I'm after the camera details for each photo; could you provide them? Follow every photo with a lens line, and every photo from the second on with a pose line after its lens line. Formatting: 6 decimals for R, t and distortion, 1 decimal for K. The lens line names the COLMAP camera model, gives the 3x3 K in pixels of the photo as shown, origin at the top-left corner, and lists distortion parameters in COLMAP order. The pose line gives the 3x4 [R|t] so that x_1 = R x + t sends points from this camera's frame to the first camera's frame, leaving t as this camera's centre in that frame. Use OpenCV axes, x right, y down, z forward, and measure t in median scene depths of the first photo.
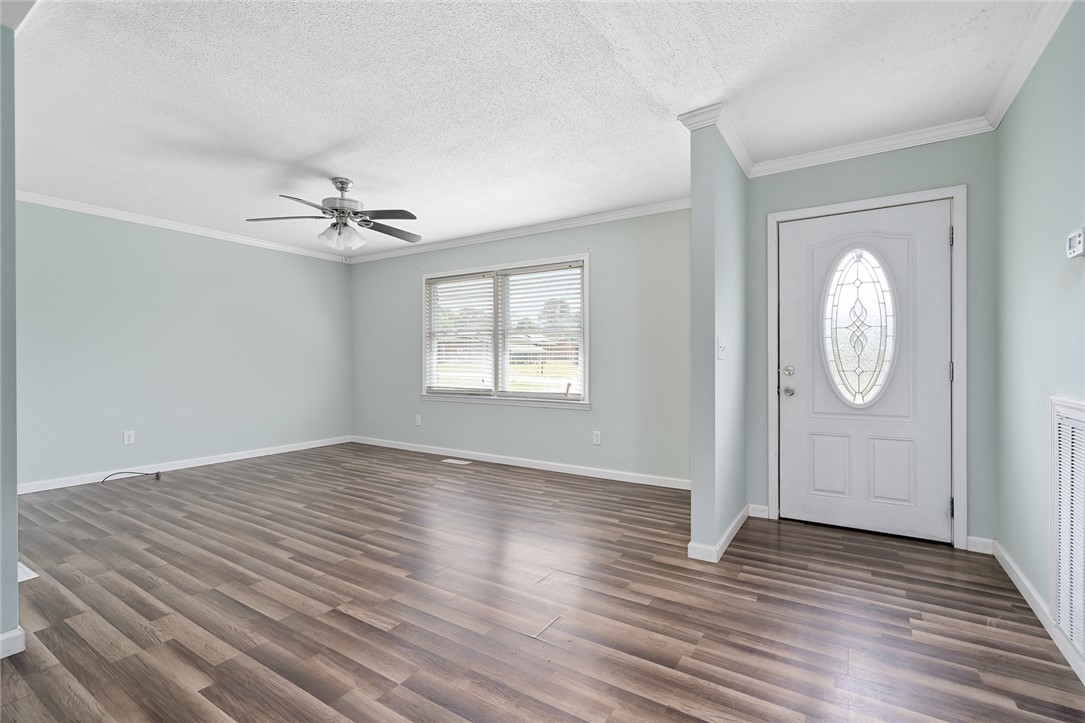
lens RADIAL K [[497.9, 0, 537.2], [0, 497.9, 359.8], [0, 0, 1]] dist [-0.002117, 0.002600]
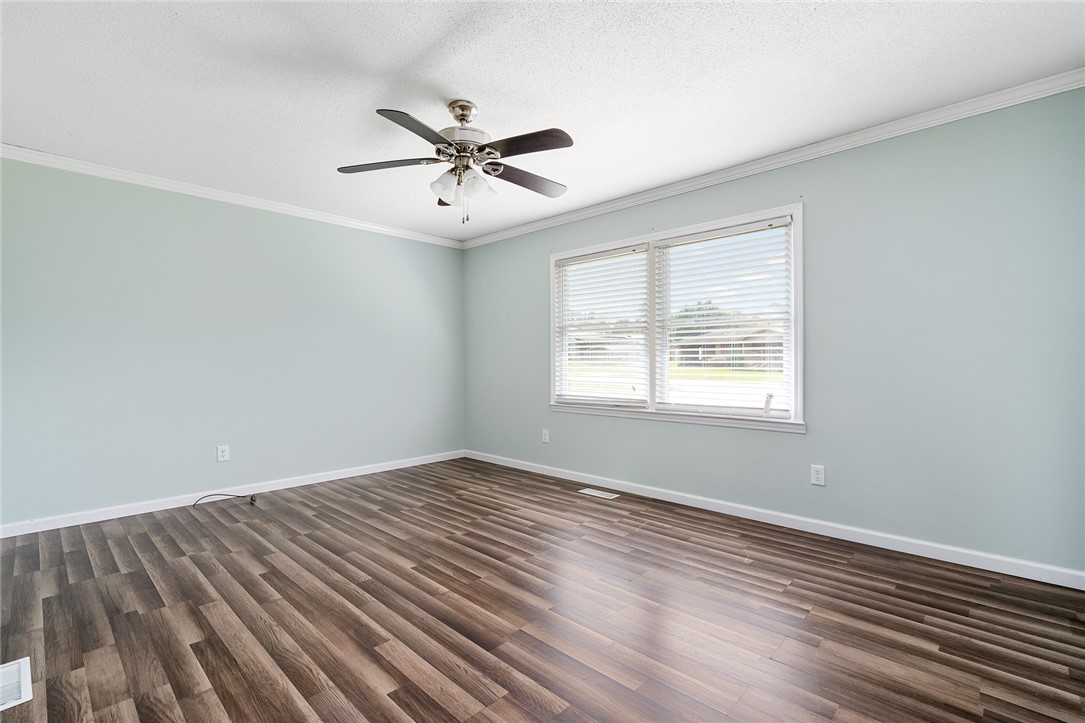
lens RADIAL K [[497.9, 0, 533.4], [0, 497.9, 359.3], [0, 0, 1]] dist [-0.002117, 0.002600]
pose [[0.979767, -0.004805, -0.200081, -0.136163], [0.004379, 0.999987, -0.002572, -0.000671], [0.200091, 0.001644, 0.979776, 0.292539]]
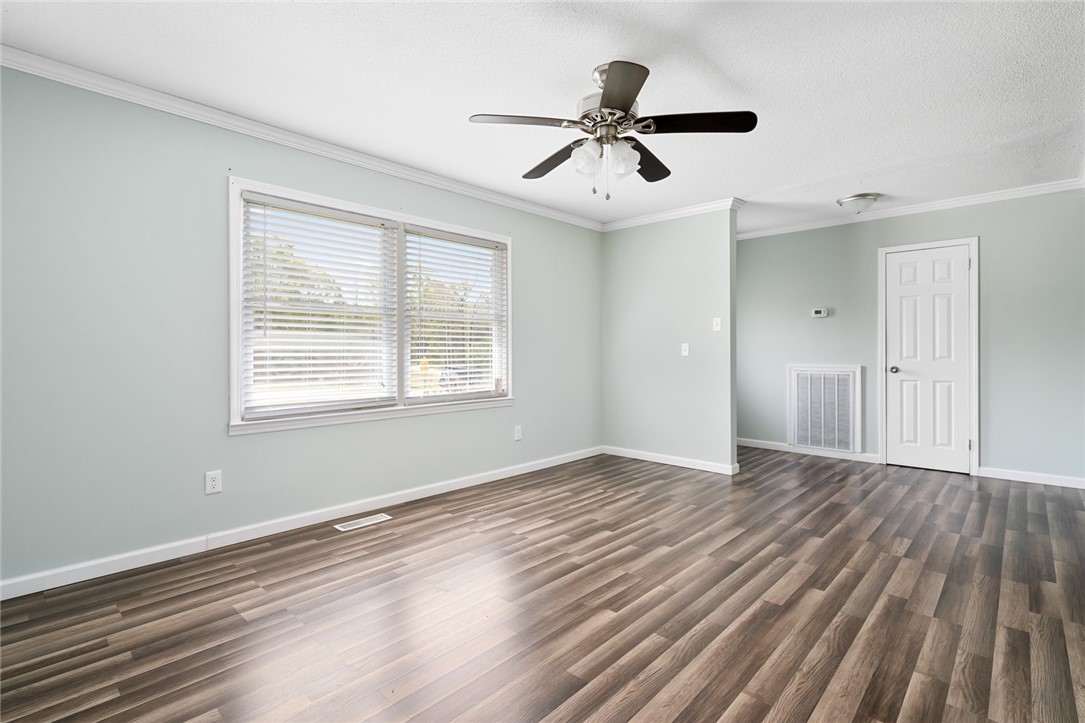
lens RADIAL K [[497.9, 0, 566.3], [0, 497.9, 351.8], [0, 0, 1]] dist [-0.002117, 0.002600]
pose [[0.165408, 0.000012, 0.986225, -0.905868], [0.001710, 0.999998, -0.000299, -0.000285], [-0.986224, 0.001736, 0.165407, 0.837019]]
